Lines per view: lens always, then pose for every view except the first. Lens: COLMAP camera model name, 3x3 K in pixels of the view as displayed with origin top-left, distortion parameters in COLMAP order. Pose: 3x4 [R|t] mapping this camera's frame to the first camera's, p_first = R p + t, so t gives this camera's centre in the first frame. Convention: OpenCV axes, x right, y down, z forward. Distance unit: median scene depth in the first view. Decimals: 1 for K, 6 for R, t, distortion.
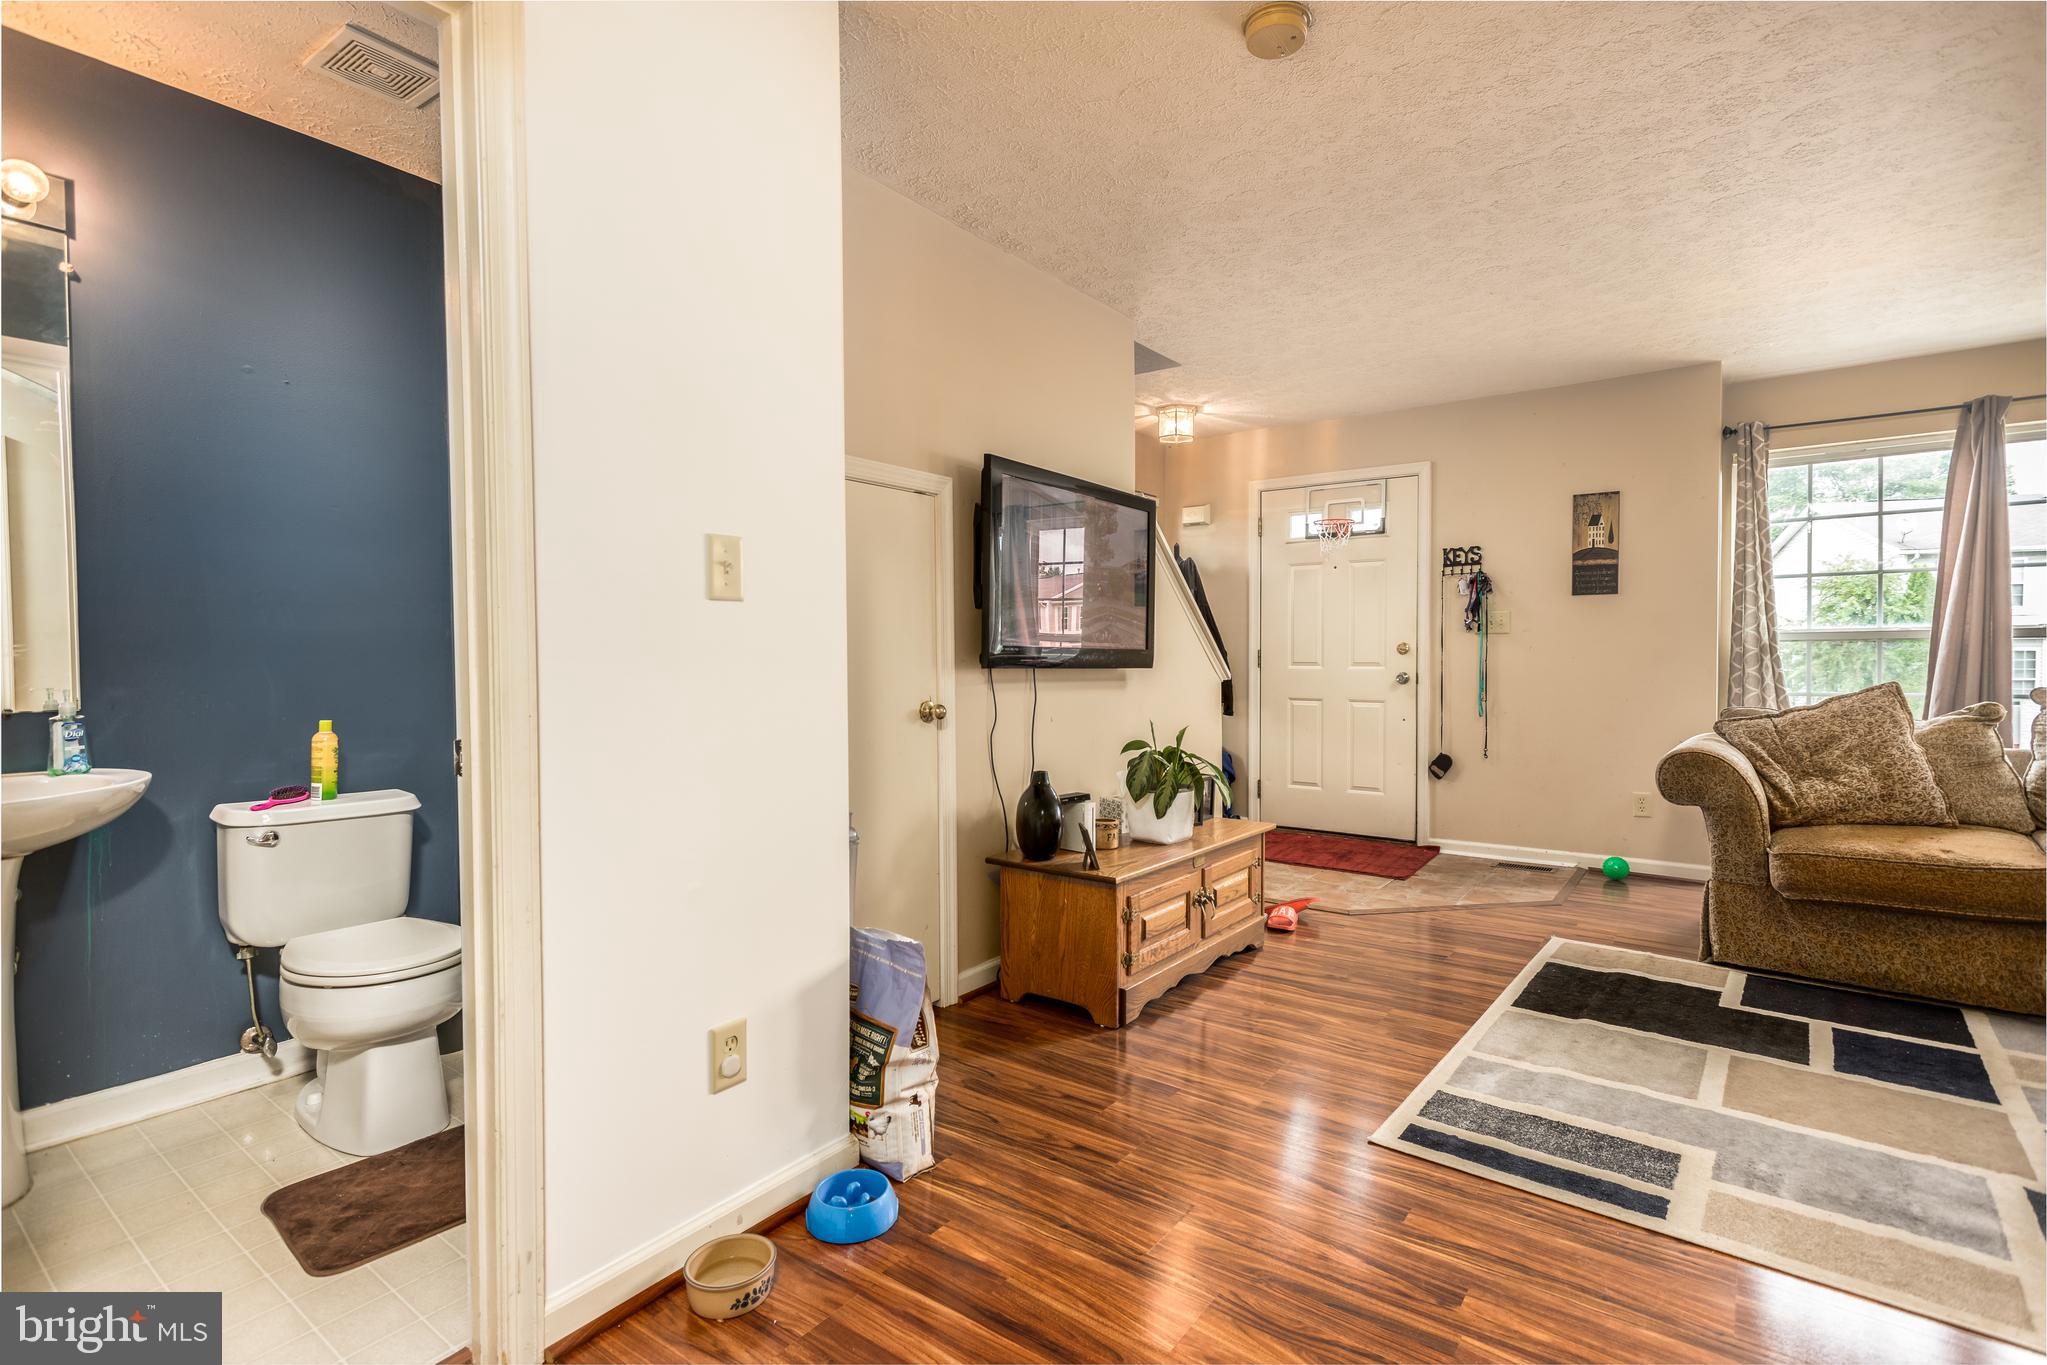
lens RADIAL K [[981.2, 0, 1015.7], [0, 981.2, 676.6], [0, 0, 1]] dist [0.010424, 0.000165]
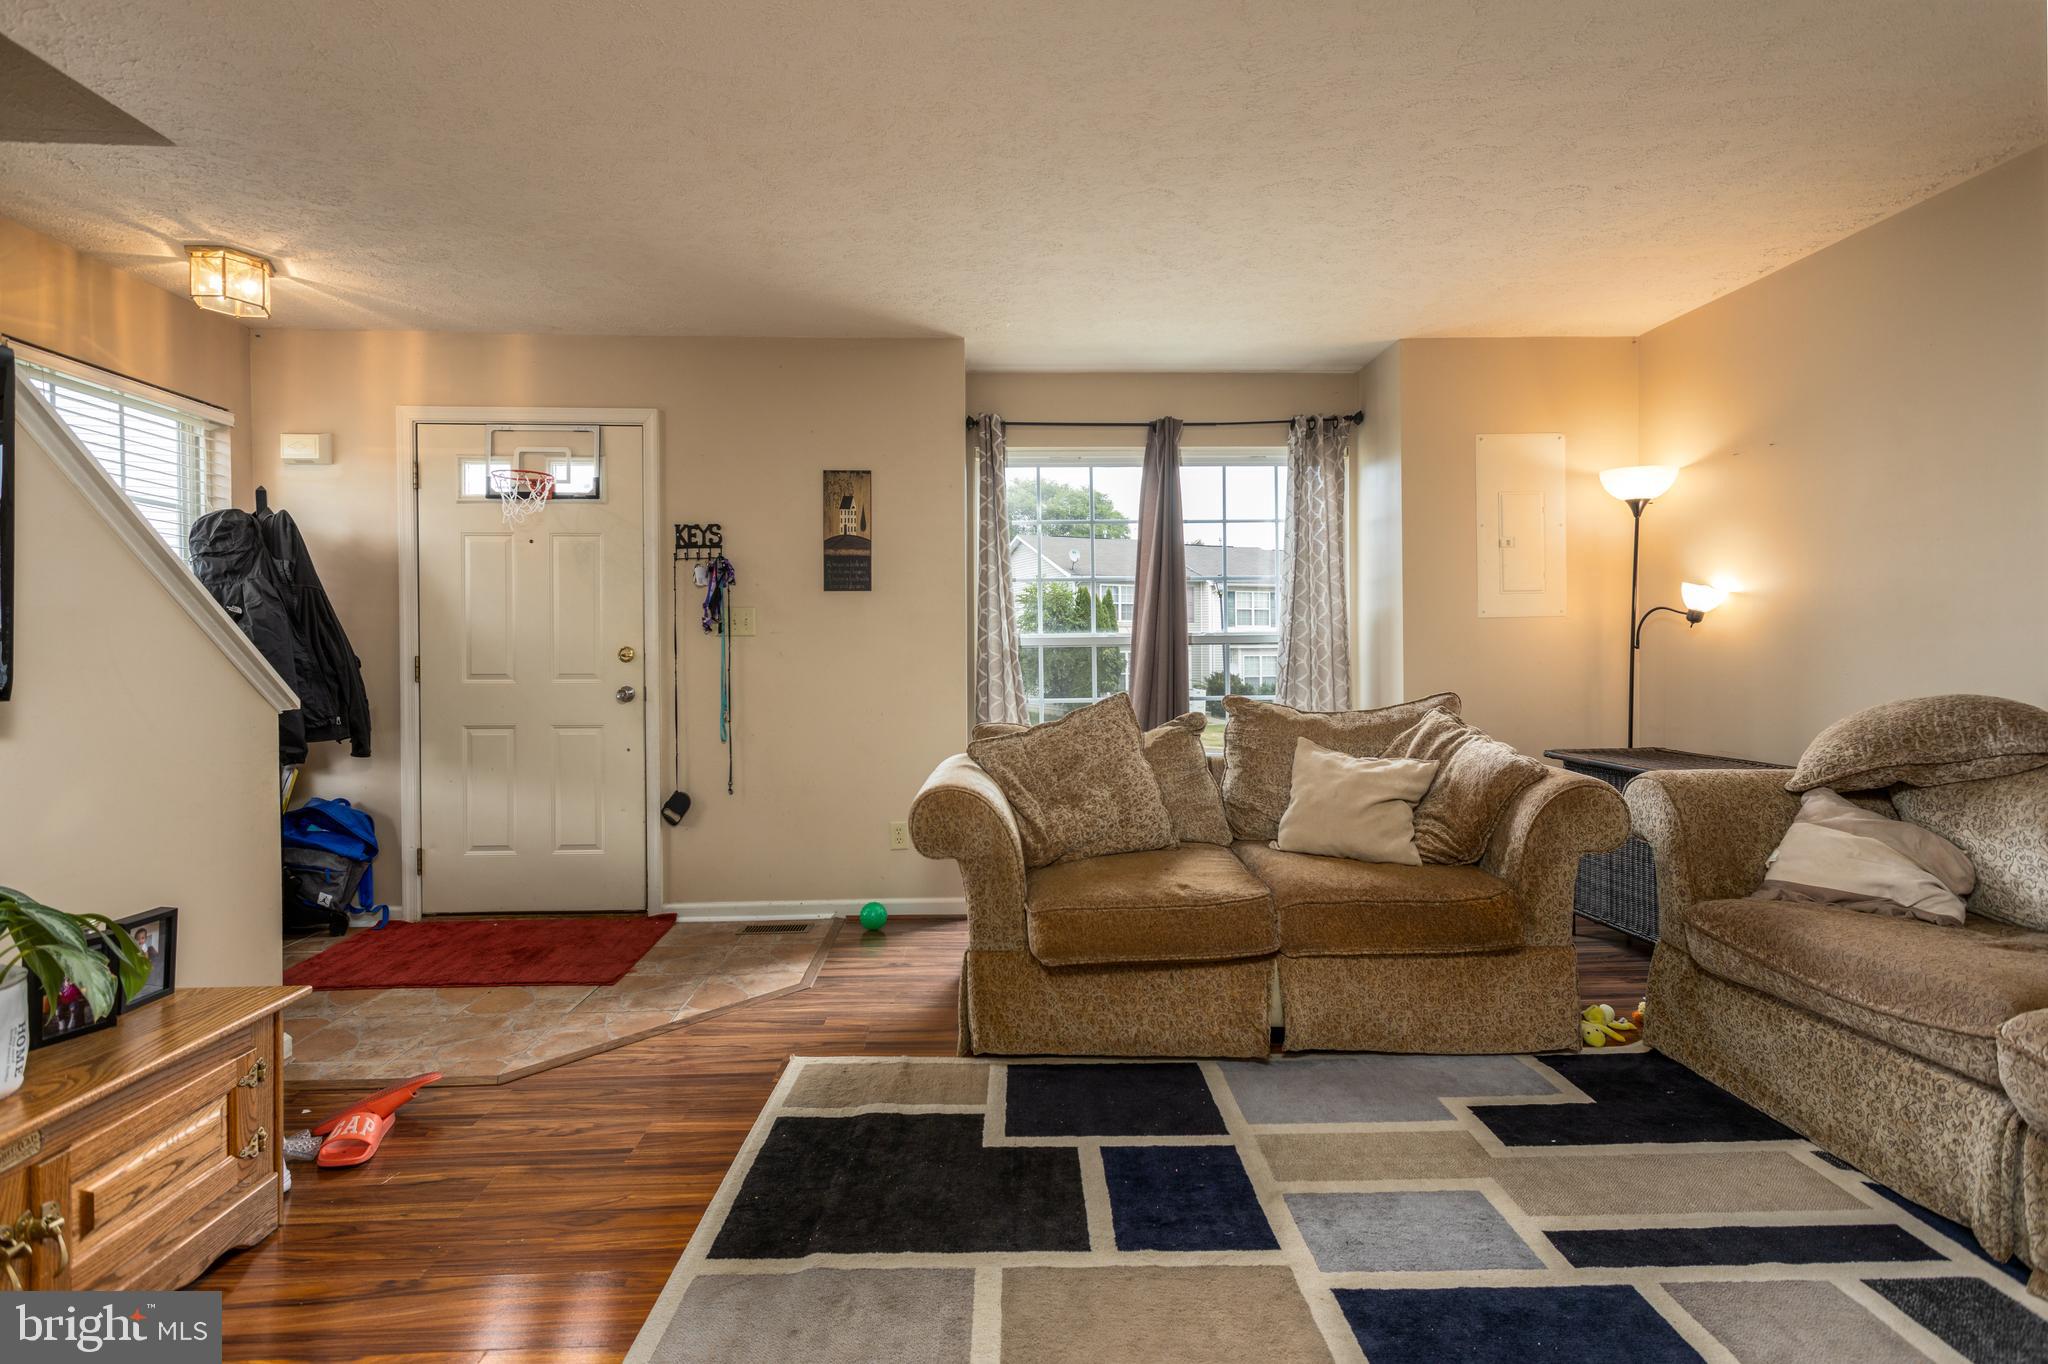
lens RADIAL K [[981.7, 0, 1026.0], [0, 981.7, 668.1], [0, 0, 1]] dist [0.010424, 0.000165]
pose [[0.772851, -0.010557, 0.634499, 0.180863], [0.016757, 0.999852, -0.003776, -0.012028], [-0.634366, 0.013551, 0.772914, 0.267921]]
